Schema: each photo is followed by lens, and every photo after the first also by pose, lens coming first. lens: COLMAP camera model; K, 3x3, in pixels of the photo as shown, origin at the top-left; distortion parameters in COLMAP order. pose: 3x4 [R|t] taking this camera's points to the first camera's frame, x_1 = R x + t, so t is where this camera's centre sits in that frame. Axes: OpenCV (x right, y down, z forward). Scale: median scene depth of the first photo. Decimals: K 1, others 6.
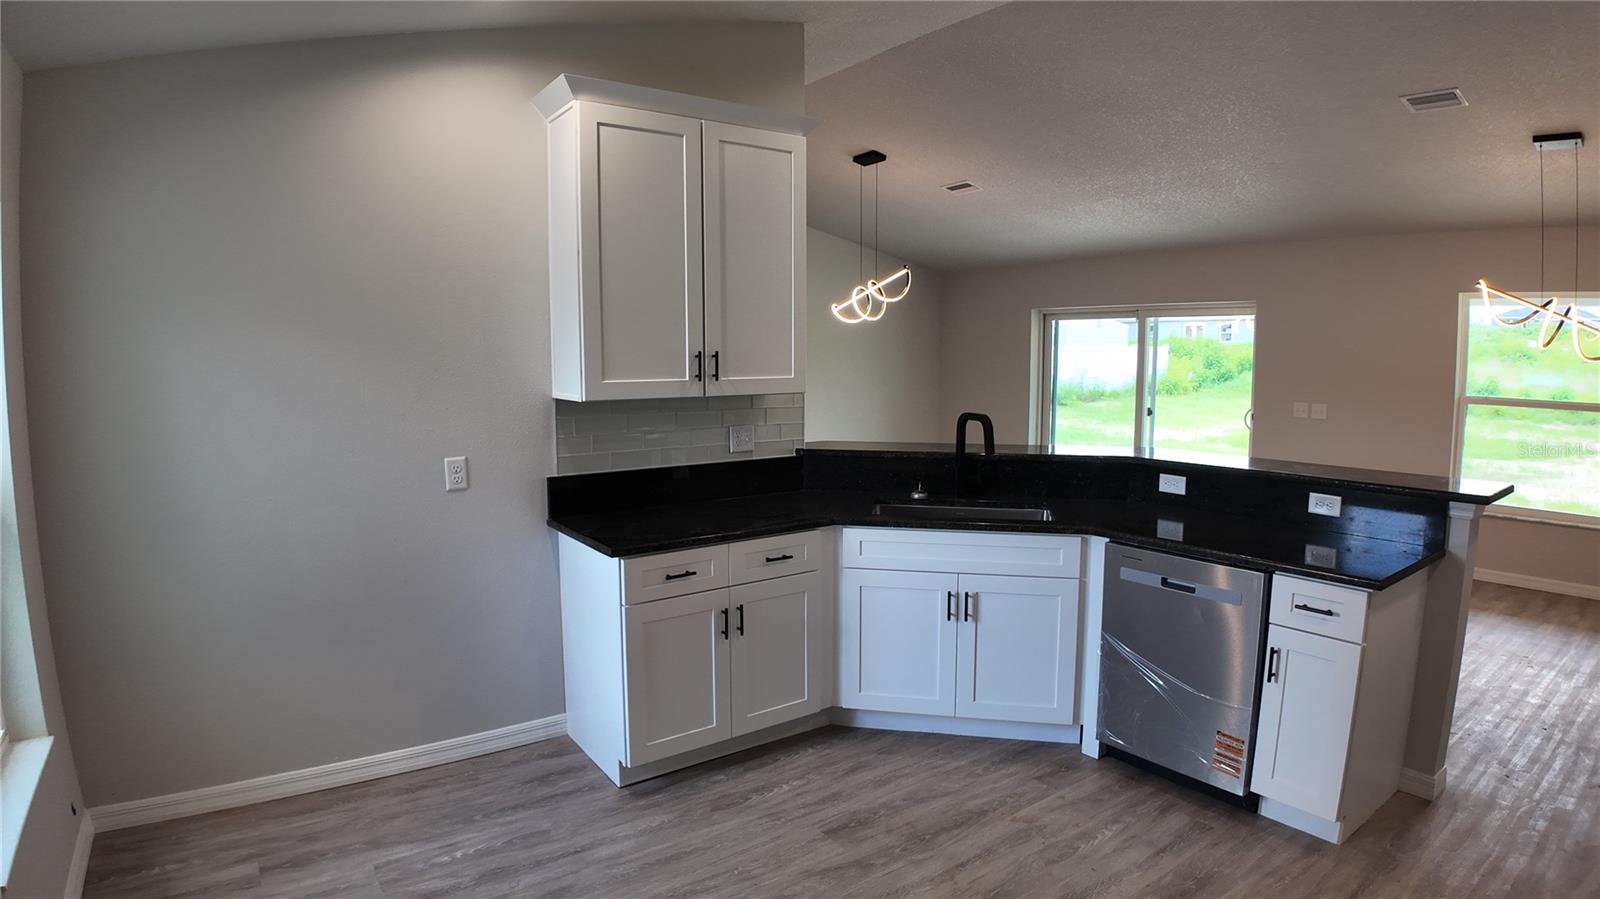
lens RADIAL K [[845.0, 0, 788.1], [0, 845.0, 446.9], [0, 0, 1]] dist [-0.110133, -0.004193]
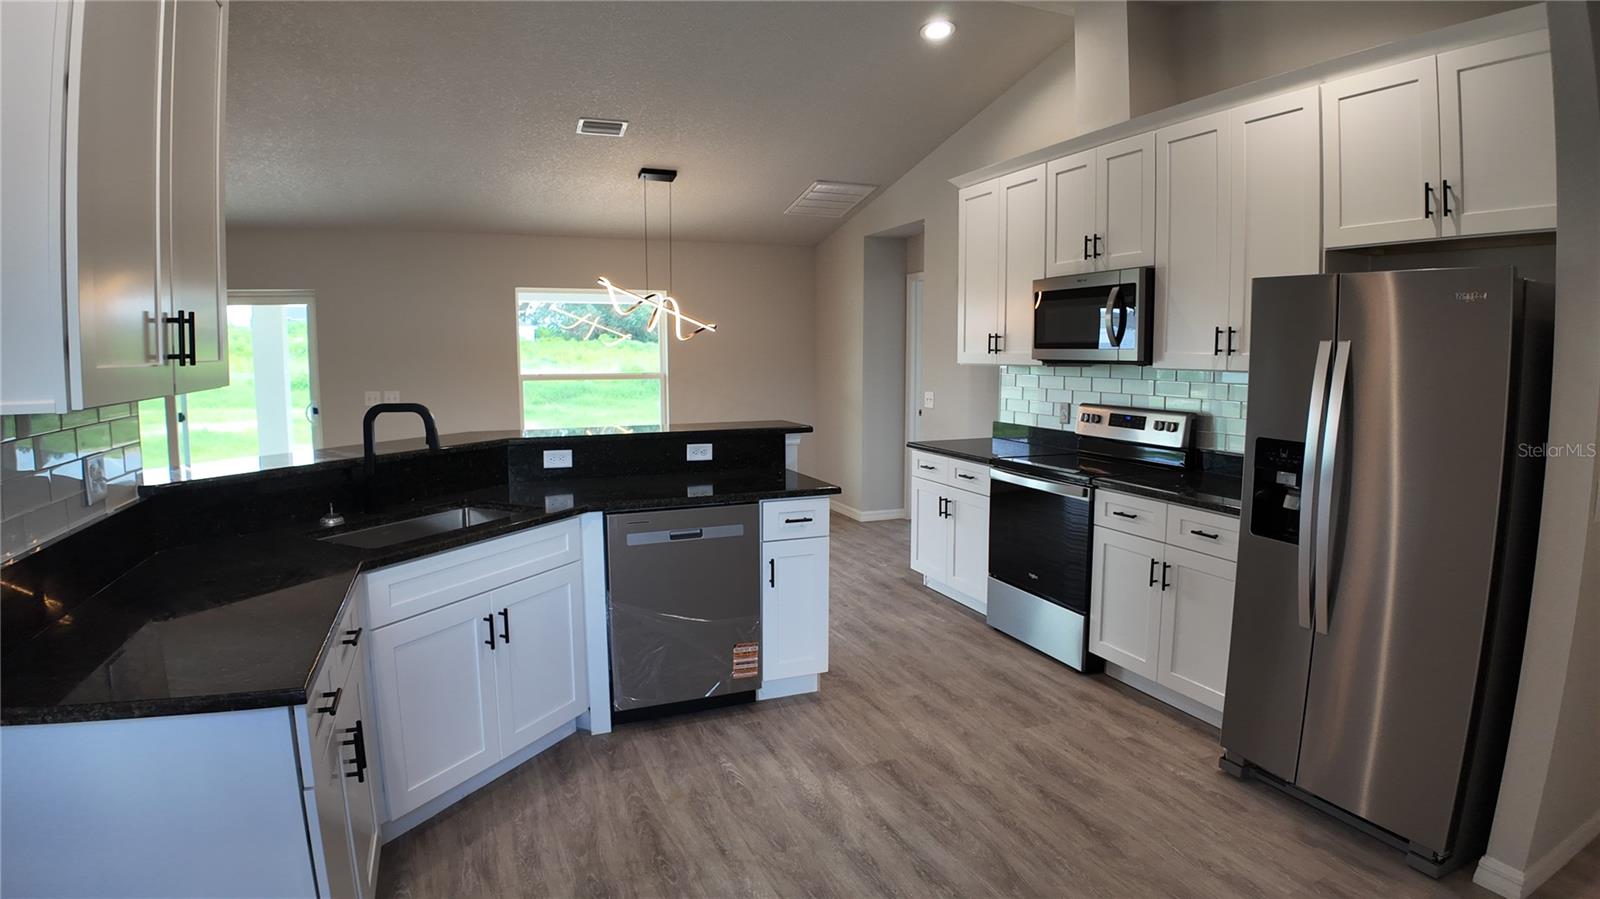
lens RADIAL K [[845.0, 0, 787.1], [0, 845.0, 444.0], [0, 0, 1]] dist [-0.110133, -0.004193]
pose [[0.226729, -0.100690, 0.968739, -0.503205], [0.108832, 0.991032, 0.077535, -0.023829], [-0.967858, 0.087850, 0.235654, 0.496773]]
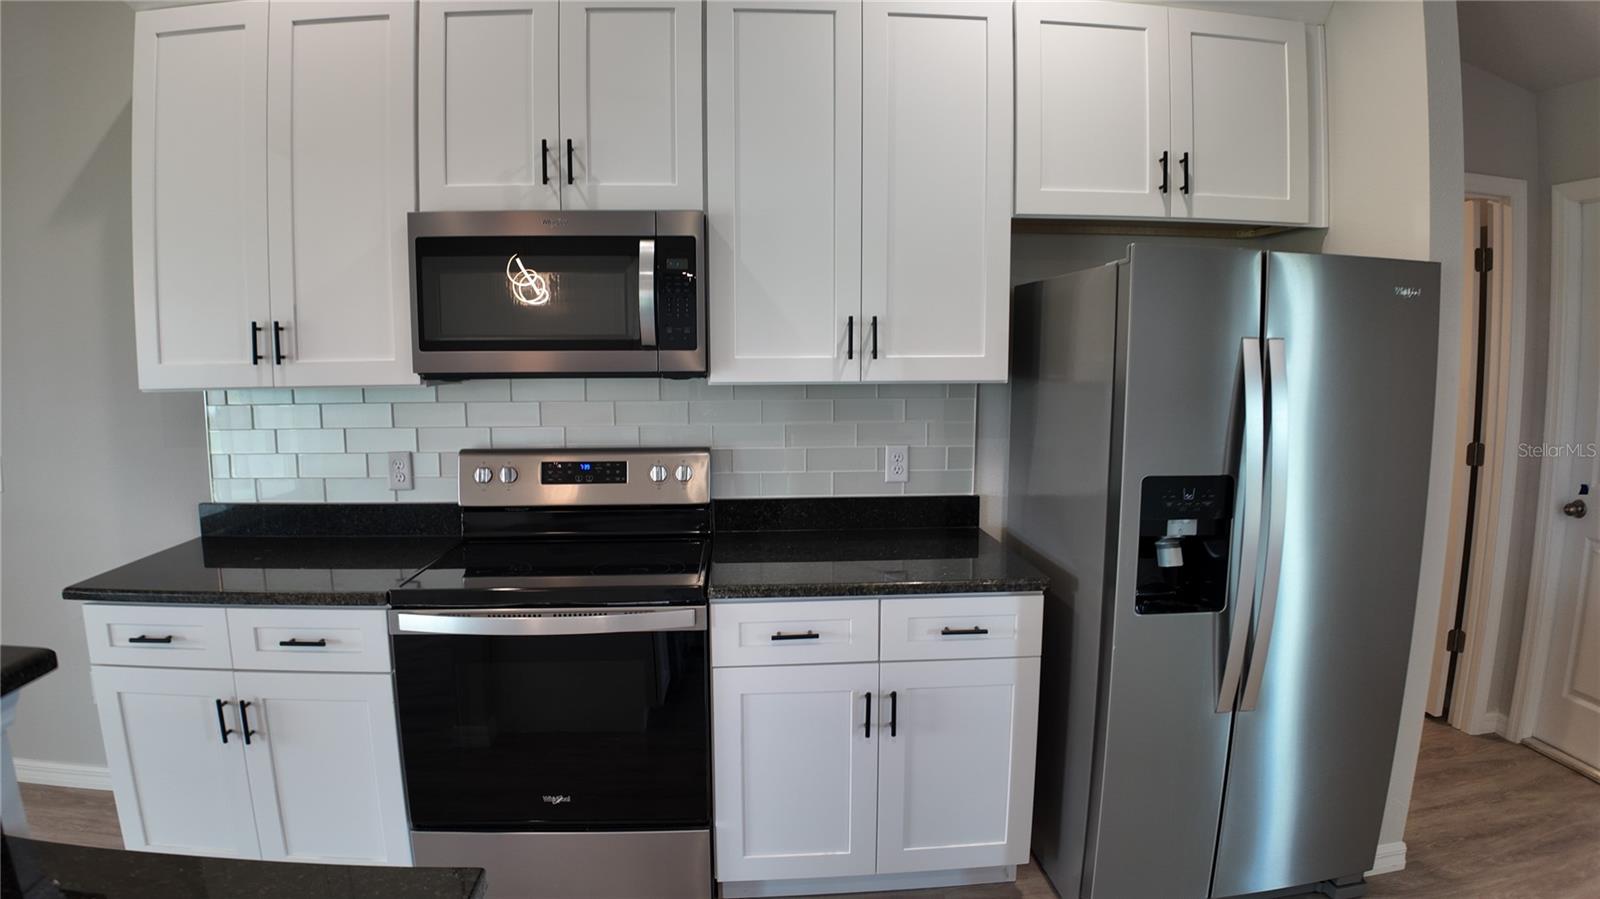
lens RADIAL K [[845.0, 0, 789.4], [0, 845.0, 445.9], [0, 0, 1]] dist [-0.110133, -0.004193]
pose [[-0.860985, -0.046860, 0.506467, 0.306628], [0.064178, 0.977780, 0.199569, -0.066246], [-0.504565, 0.204330, -0.838847, 0.827784]]
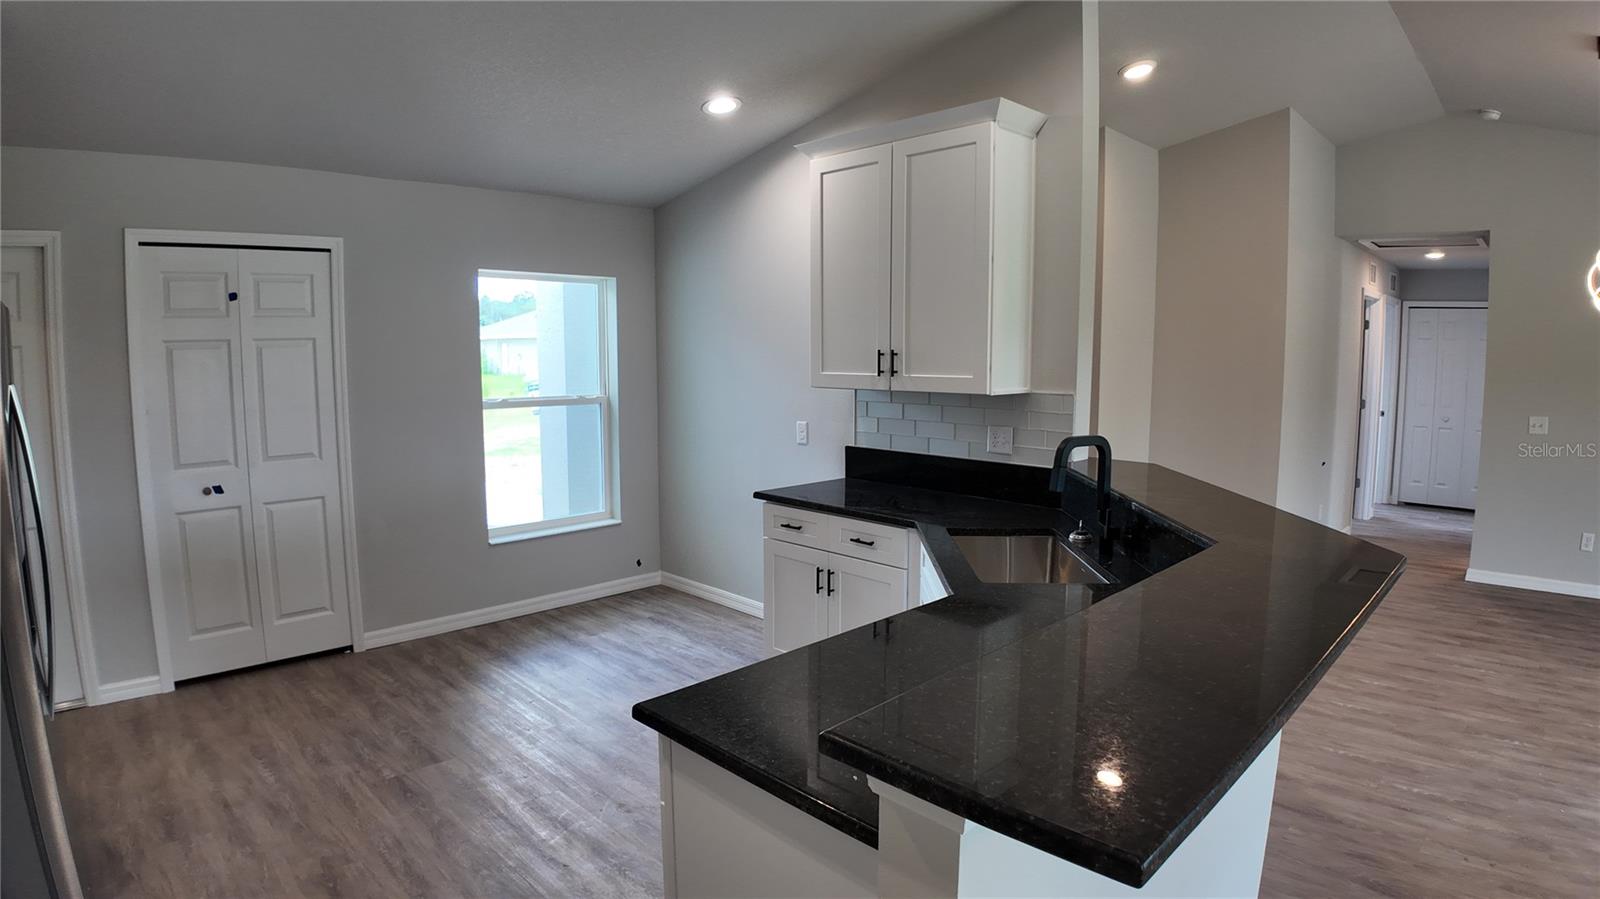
lens RADIAL K [[845.0, 0, 805.7], [0, 845.0, 440.9], [0, 0, 1]] dist [-0.110133, -0.004193]
pose [[0.180028, 0.112671, -0.977187, 0.979050], [-0.110356, 0.989460, 0.093755, -0.085573], [0.977452, 0.090960, 0.190564, 0.681880]]
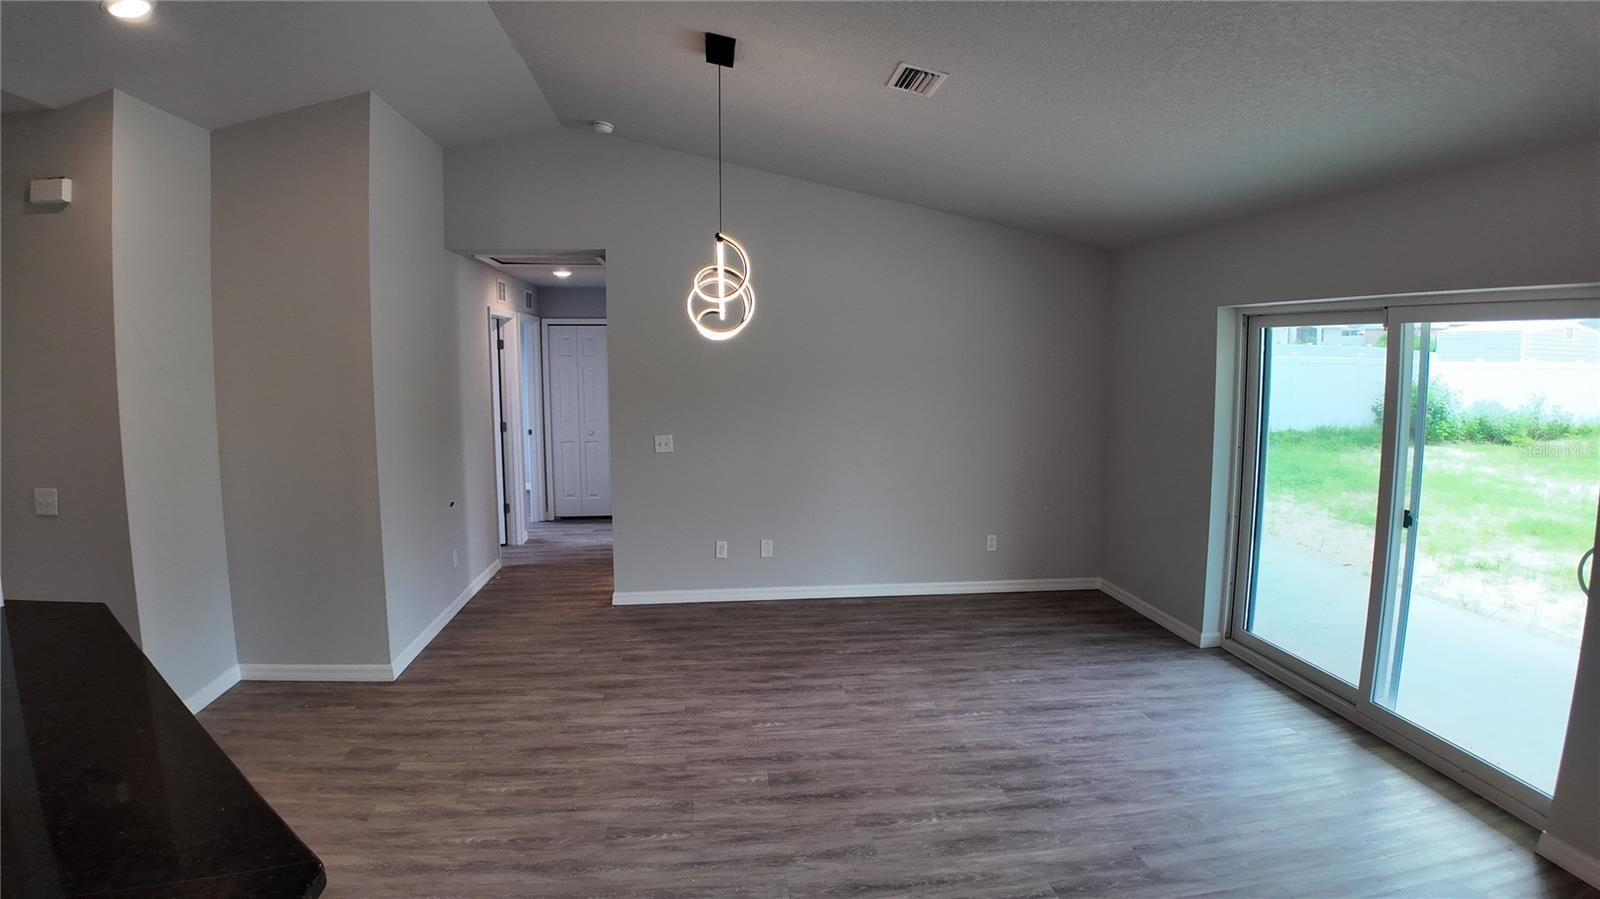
lens RADIAL K [[845.0, 0, 797.0], [0, 845.0, 443.4], [0, 0, 1]] dist [-0.110133, -0.004193]
pose [[0.880447, 0.052494, -0.471230, 0.808927], [-0.055556, 0.998428, 0.007421, -0.167023], [0.470879, 0.019646, 0.881979, 1.025726]]
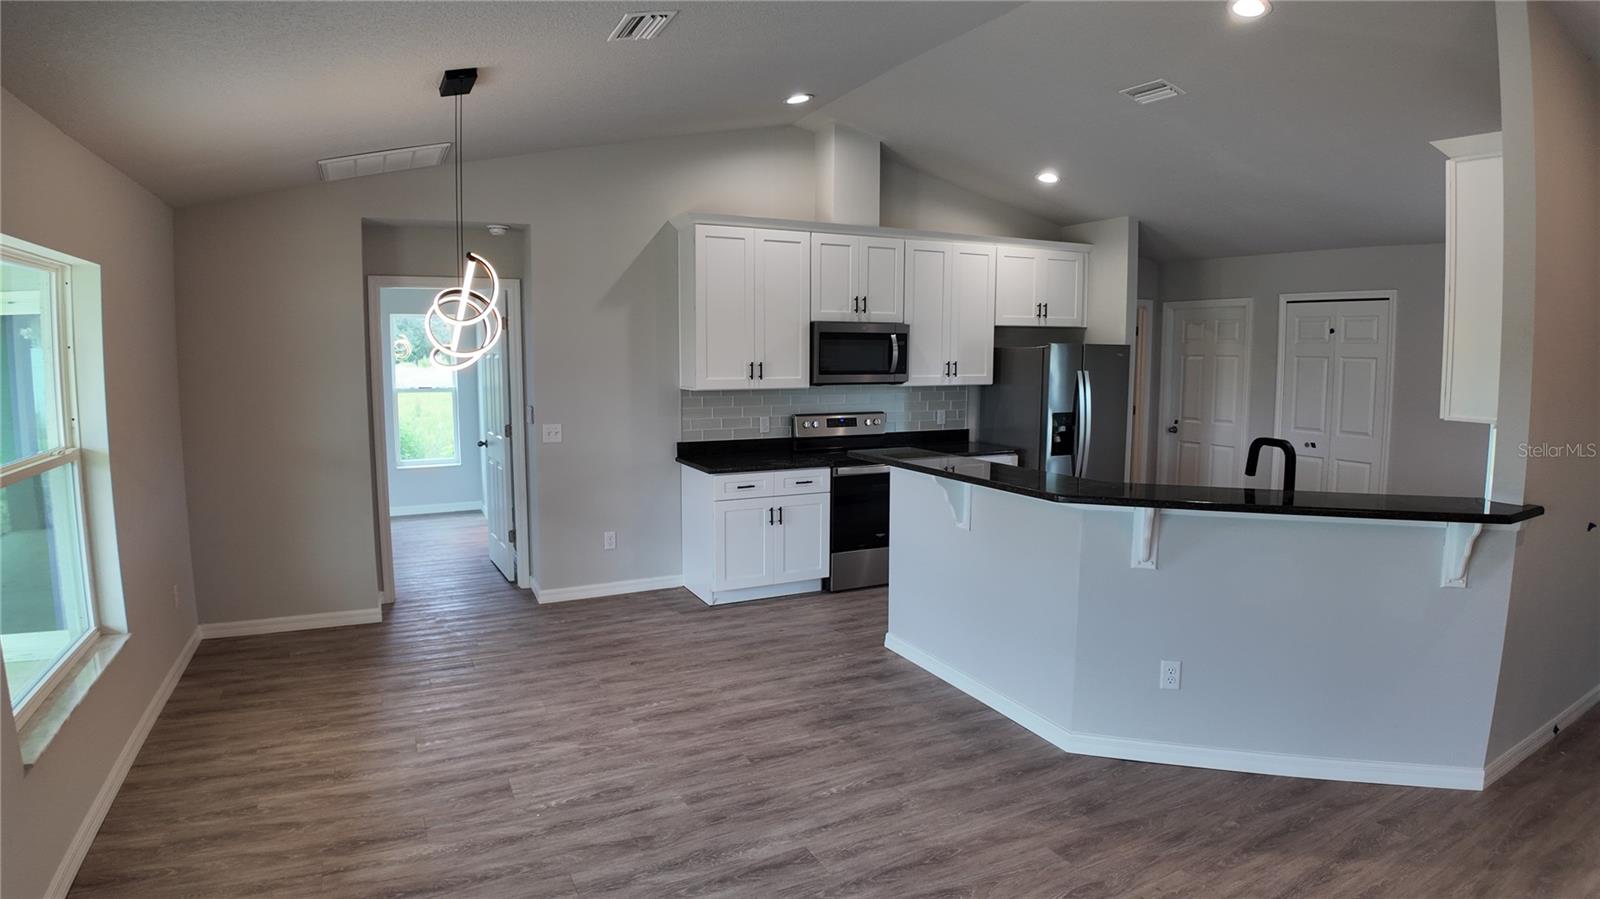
lens RADIAL K [[845.0, 0, 796.7], [0, 845.0, 437.3], [0, 0, 1]] dist [-0.110133, -0.004193]
pose [[-0.988946, -0.009945, 0.147944, 0.673046], [0.021084, 0.978179, 0.206692, -0.264636], [-0.146771, 0.207526, -0.967156, 2.146008]]
